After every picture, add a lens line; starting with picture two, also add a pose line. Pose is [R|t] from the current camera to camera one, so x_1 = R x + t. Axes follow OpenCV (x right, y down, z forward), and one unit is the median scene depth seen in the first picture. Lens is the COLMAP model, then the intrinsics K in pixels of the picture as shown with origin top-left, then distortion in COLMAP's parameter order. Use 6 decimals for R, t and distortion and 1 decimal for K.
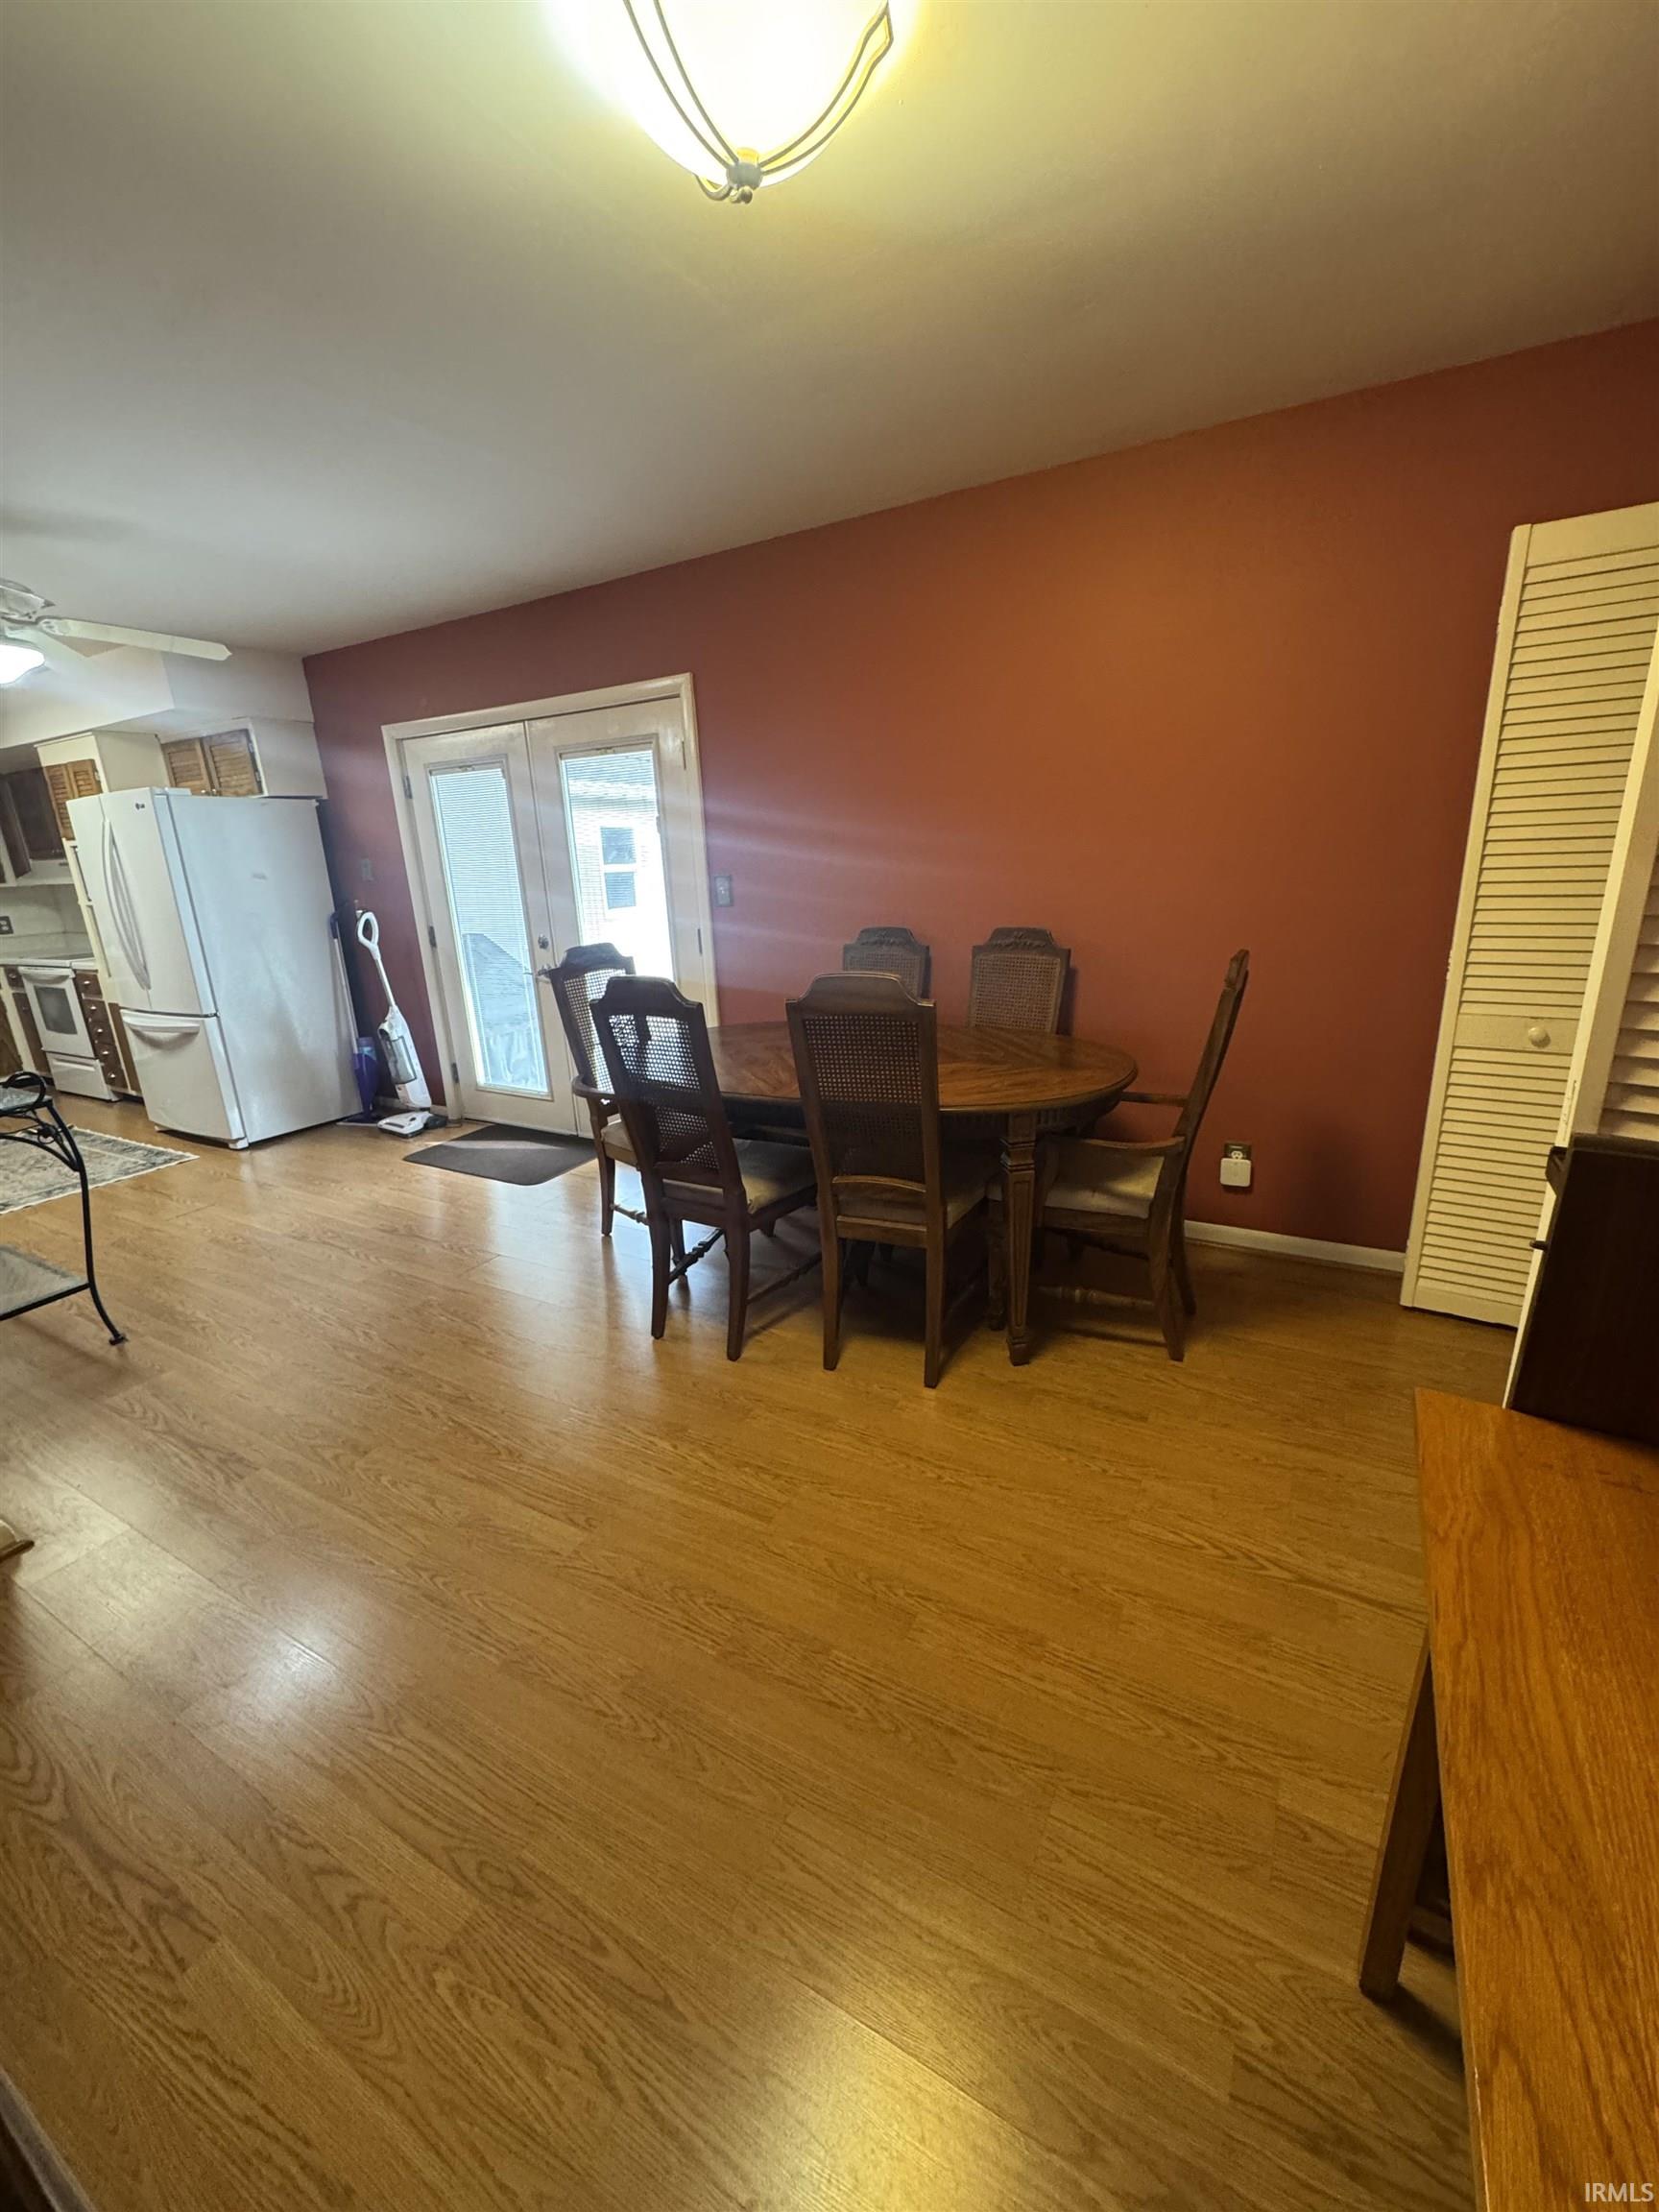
lens RADIAL K [[875.7, 0, 839.4], [0, 875.7, 1100.7], [0, 0, 1]] dist [-0.011607, 0.000199]
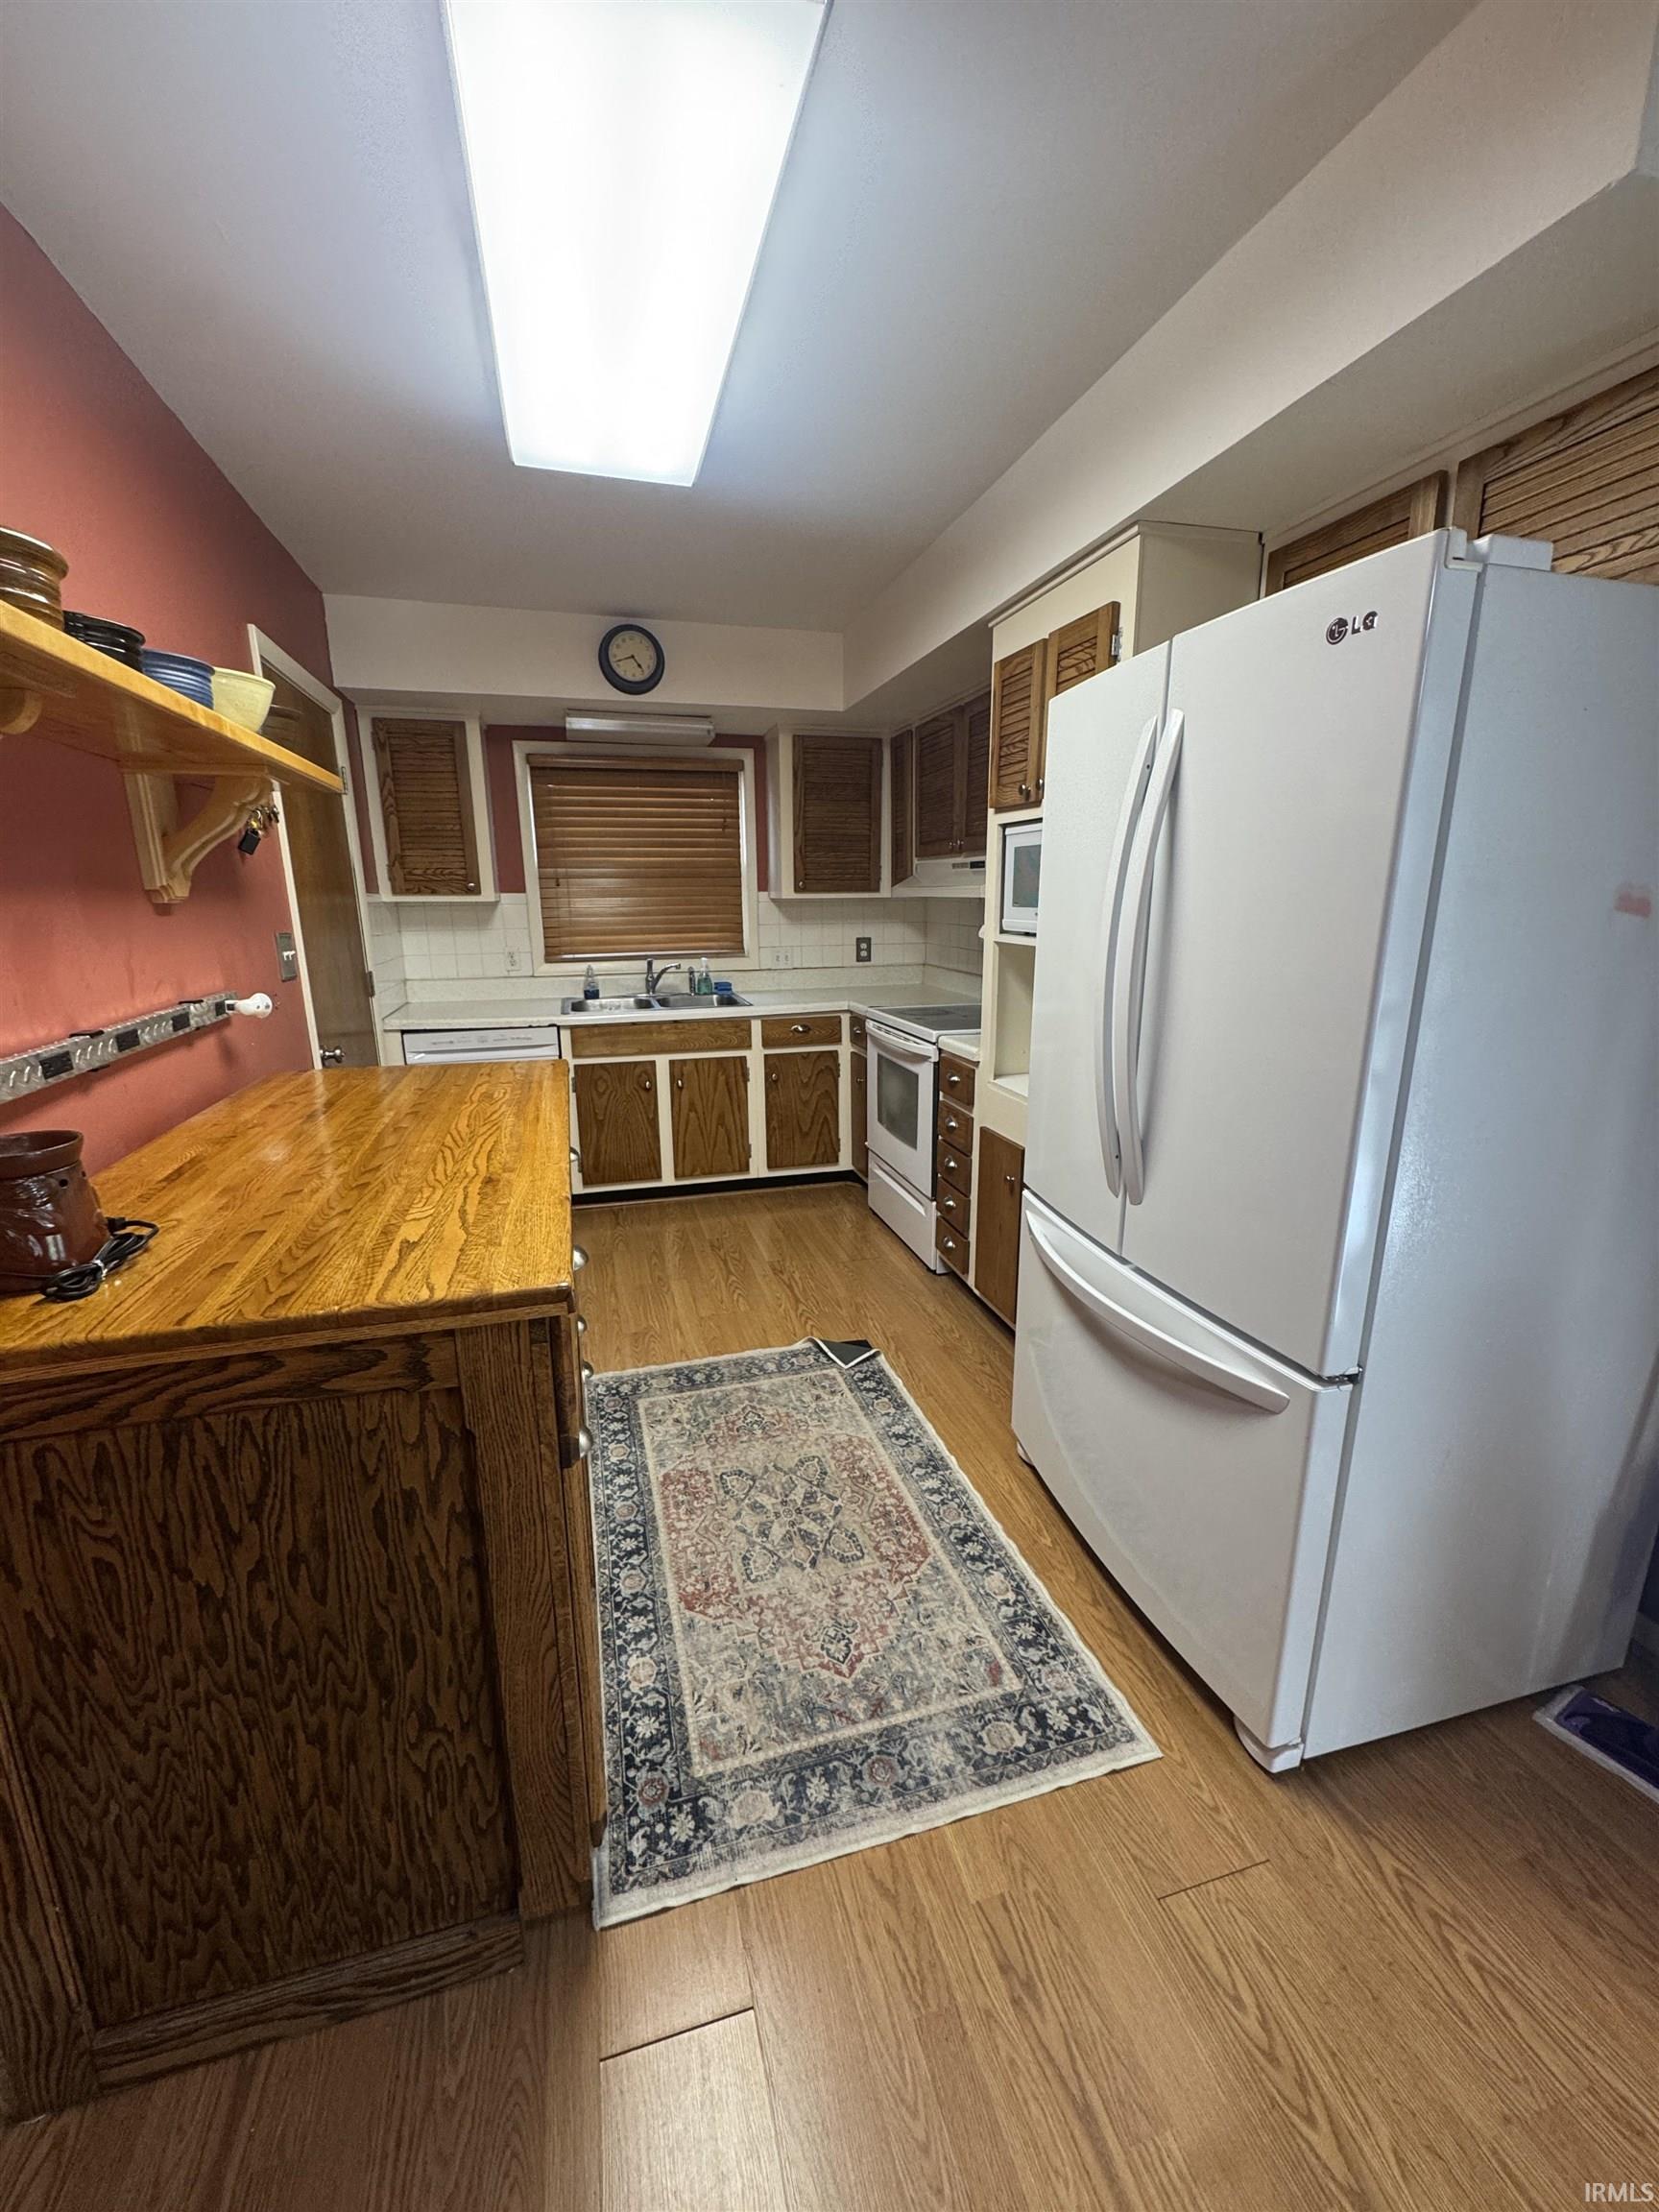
lens RADIAL K [[875.7, 0, 834.3], [0, 875.7, 1105.5], [0, 0, 1]] dist [-0.011607, 0.000199]
pose [[0.705094, 0.201831, -0.679784, -0.531808], [-0.221051, 0.973431, 0.059735, -0.132576], [0.673779, 0.108149, 0.730976, 0.536928]]
